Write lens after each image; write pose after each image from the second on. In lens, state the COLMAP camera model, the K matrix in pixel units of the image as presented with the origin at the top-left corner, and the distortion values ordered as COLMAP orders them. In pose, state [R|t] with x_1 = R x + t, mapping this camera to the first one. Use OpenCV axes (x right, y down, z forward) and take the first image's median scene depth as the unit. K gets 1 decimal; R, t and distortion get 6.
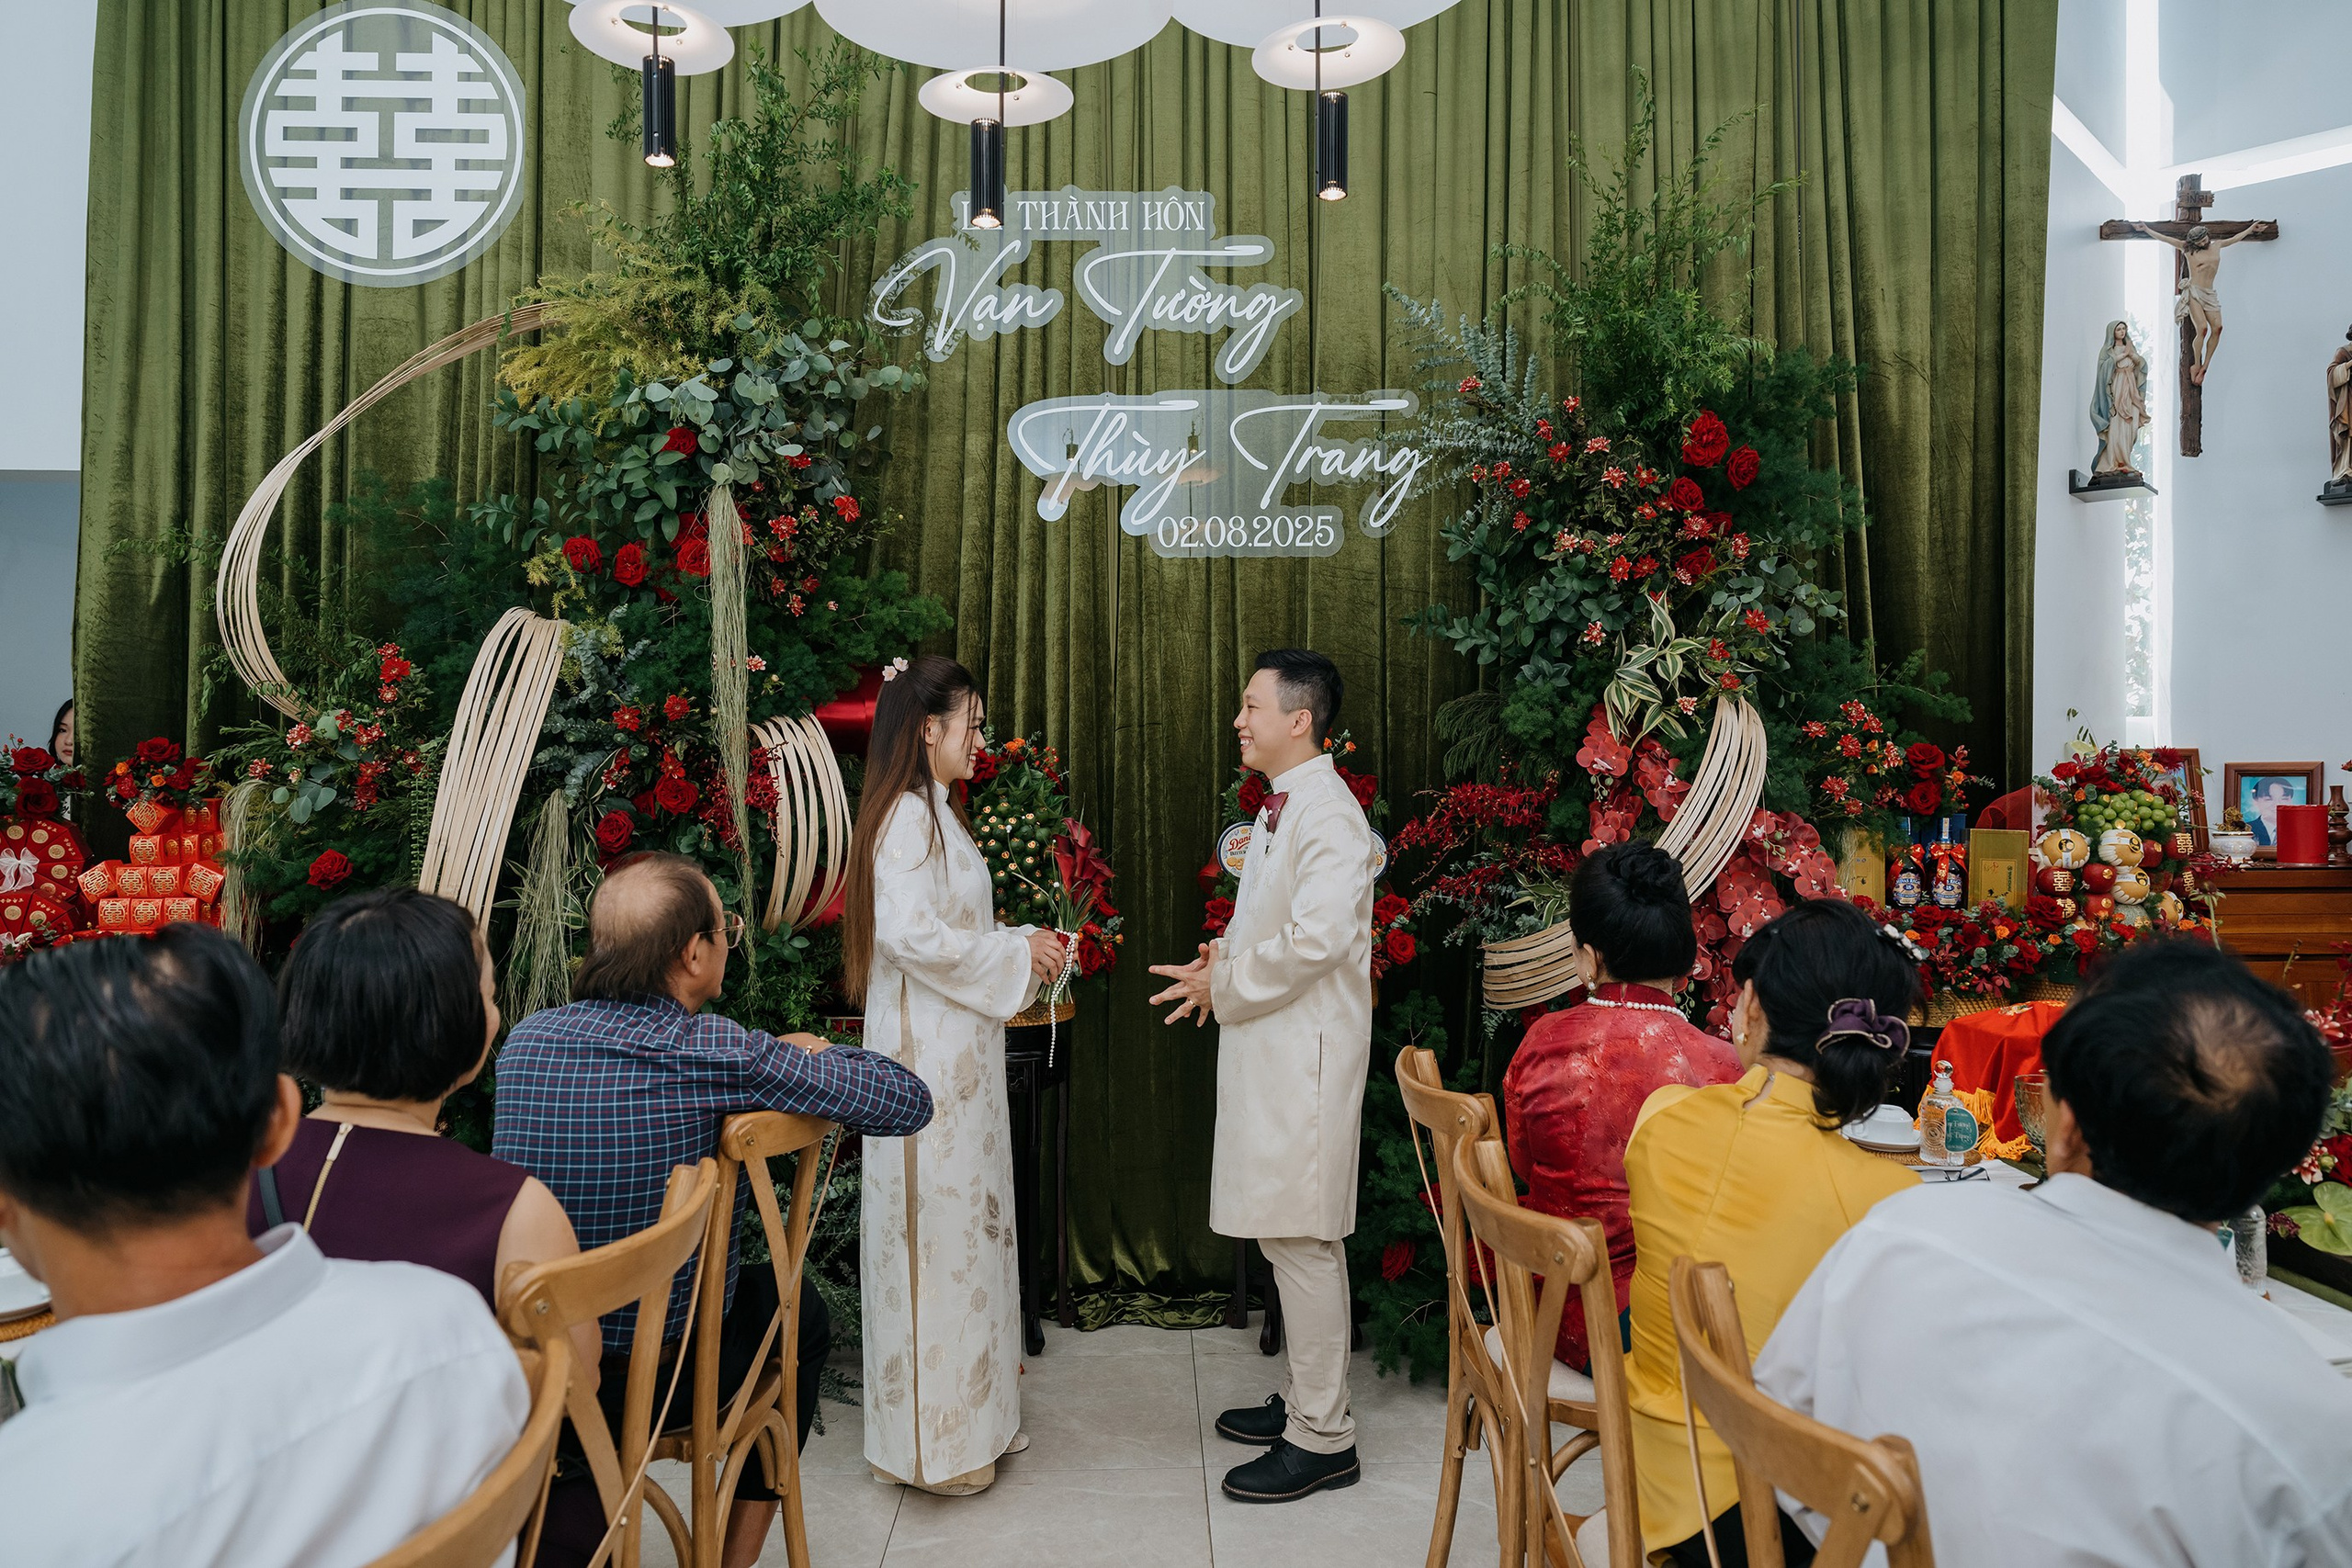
lens RADIAL K [[1575.6, 0, 1187.2], [0, 1575.6, 777.5], [0, 0, 1]] dist [0.002790, 0.001071]
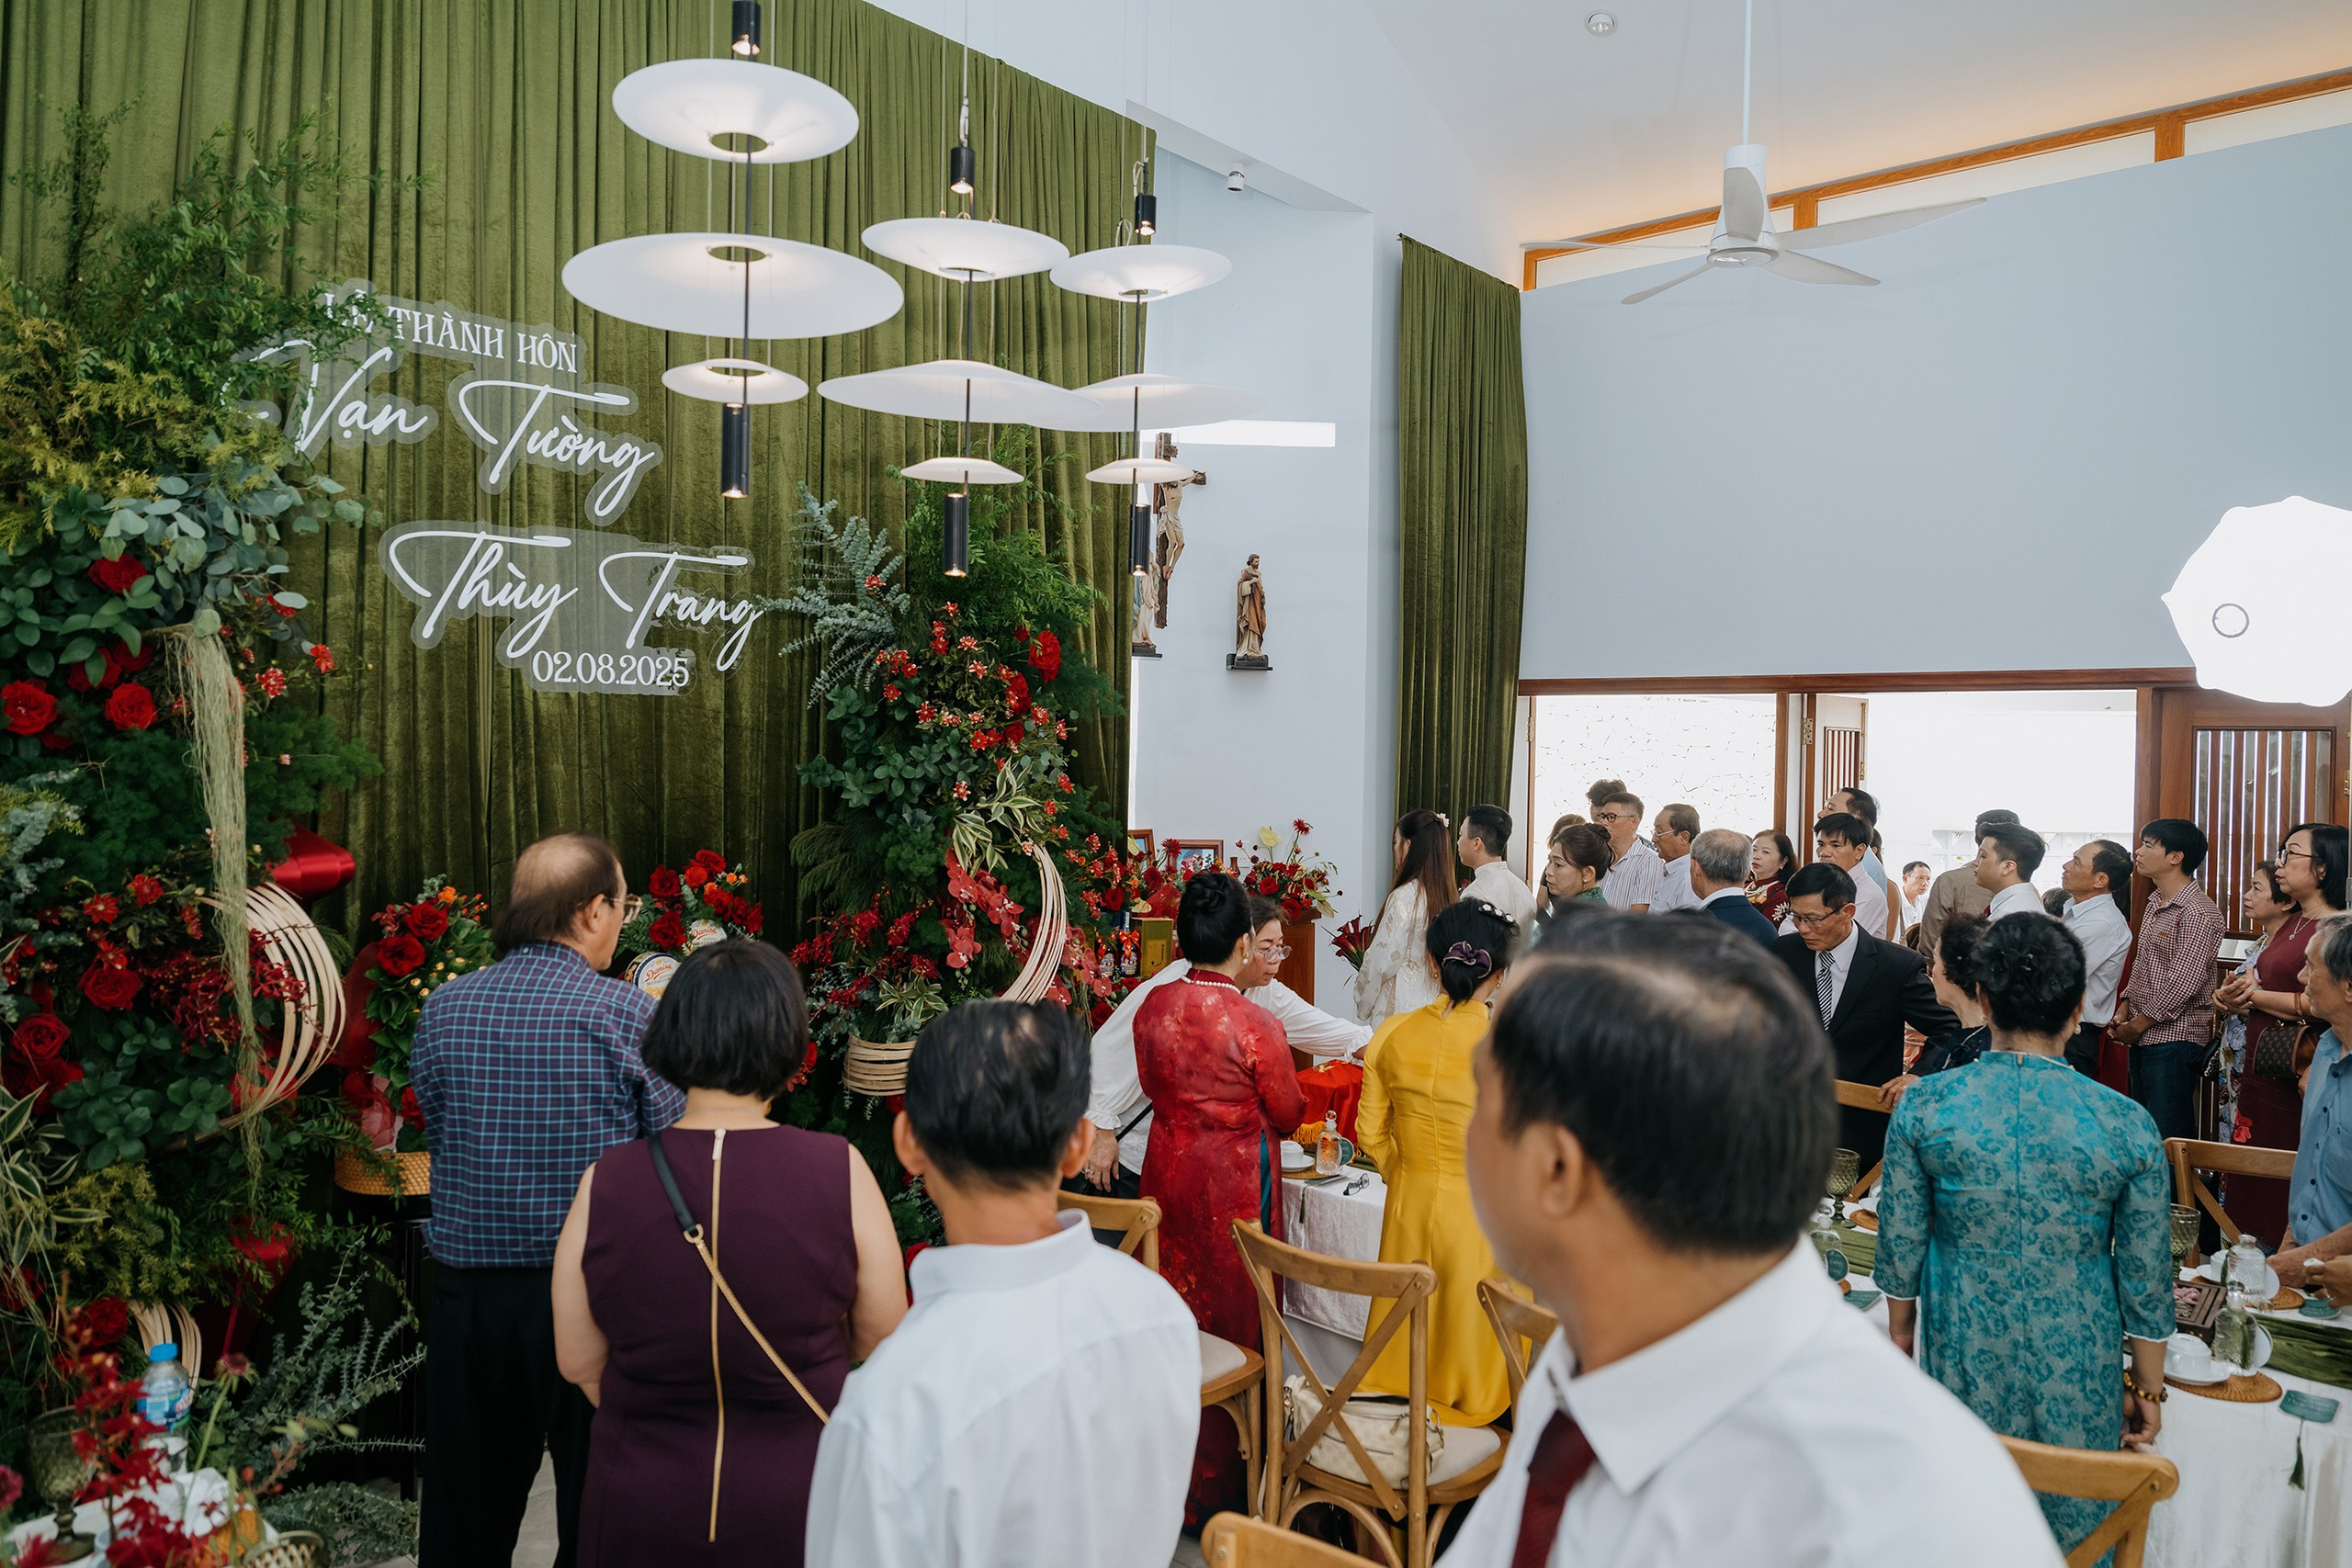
lens RADIAL K [[1575.6, 0, 1184.9], [0, 1575.6, 774.8], [0, 0, 1]] dist [0.002790, 0.001071]
pose [[0.685072, 0.004217, 0.728464, -0.511373], [-0.021840, 0.999653, 0.014752, -0.119355], [-0.728148, -0.026016, 0.684926, -0.002429]]
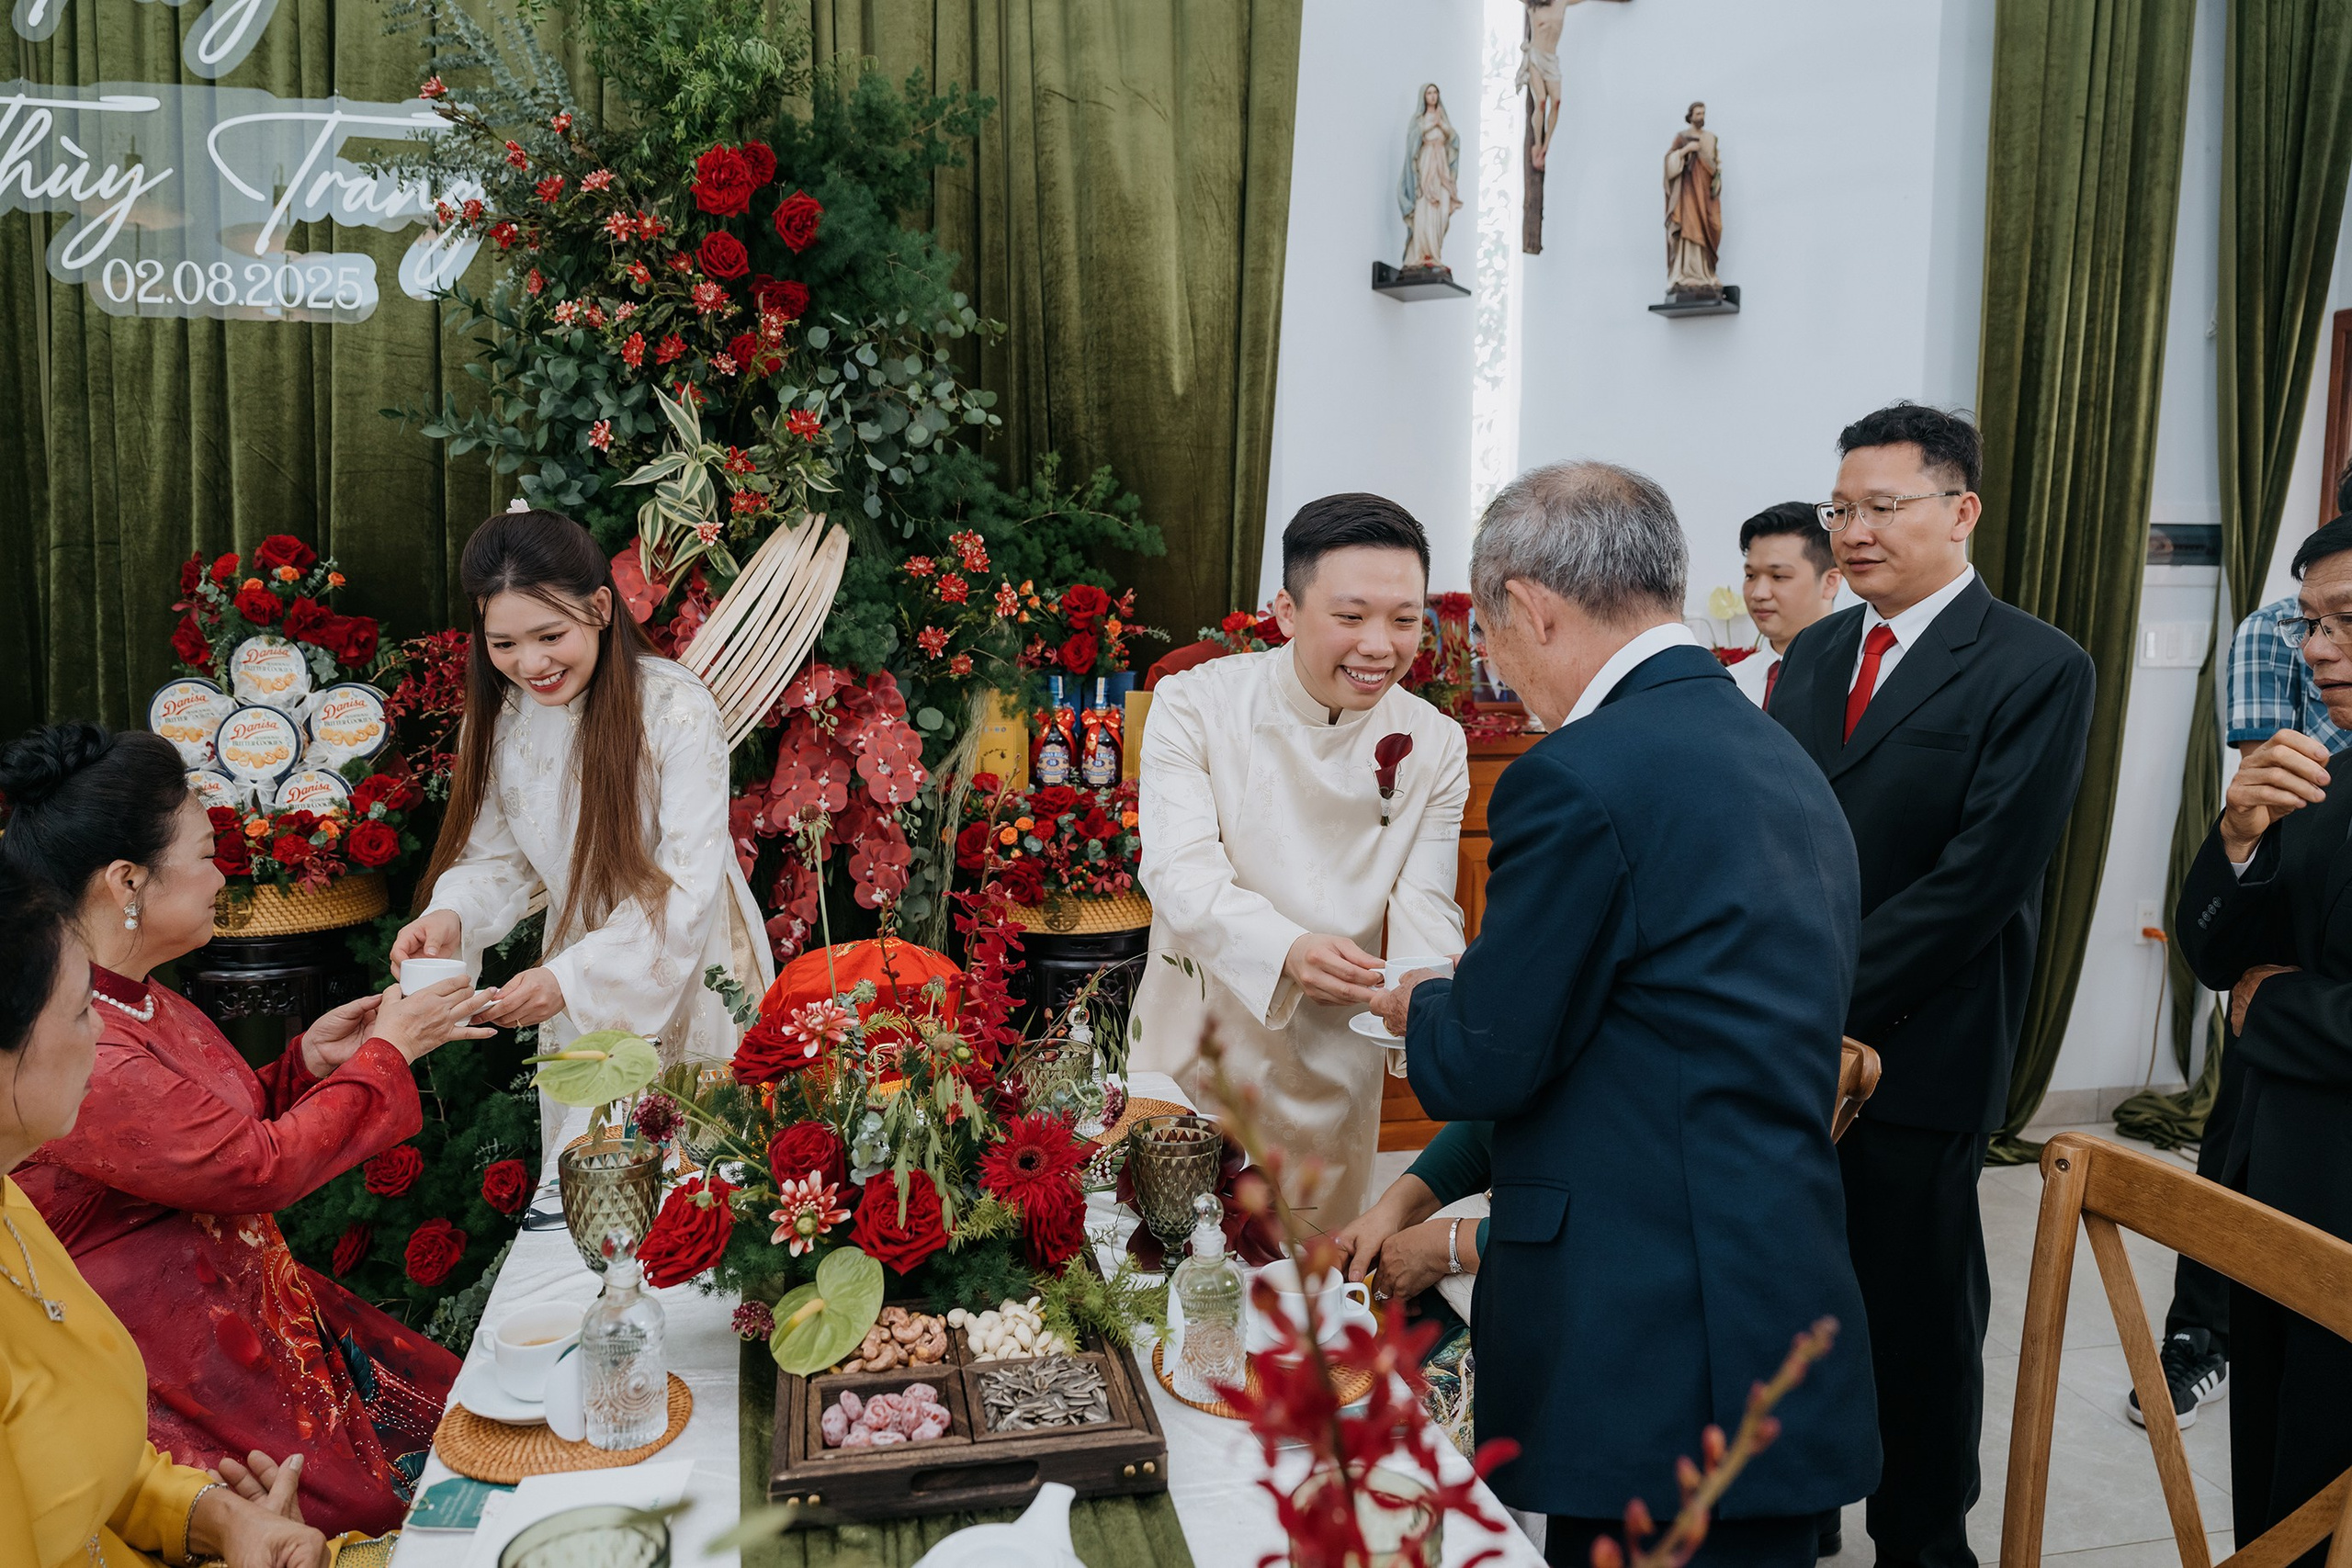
lens RADIAL K [[1673.5, 0, 1181.7], [0, 1673.5, 773.5], [0, 0, 1]] dist [-0.003182, -0.000874]
pose [[0.983878, -0.005296, 0.178765, 0.364644], [-0.013647, 0.994424, 0.104573, -0.016384], [-0.178322, -0.105327, 0.978319, 0.134614]]
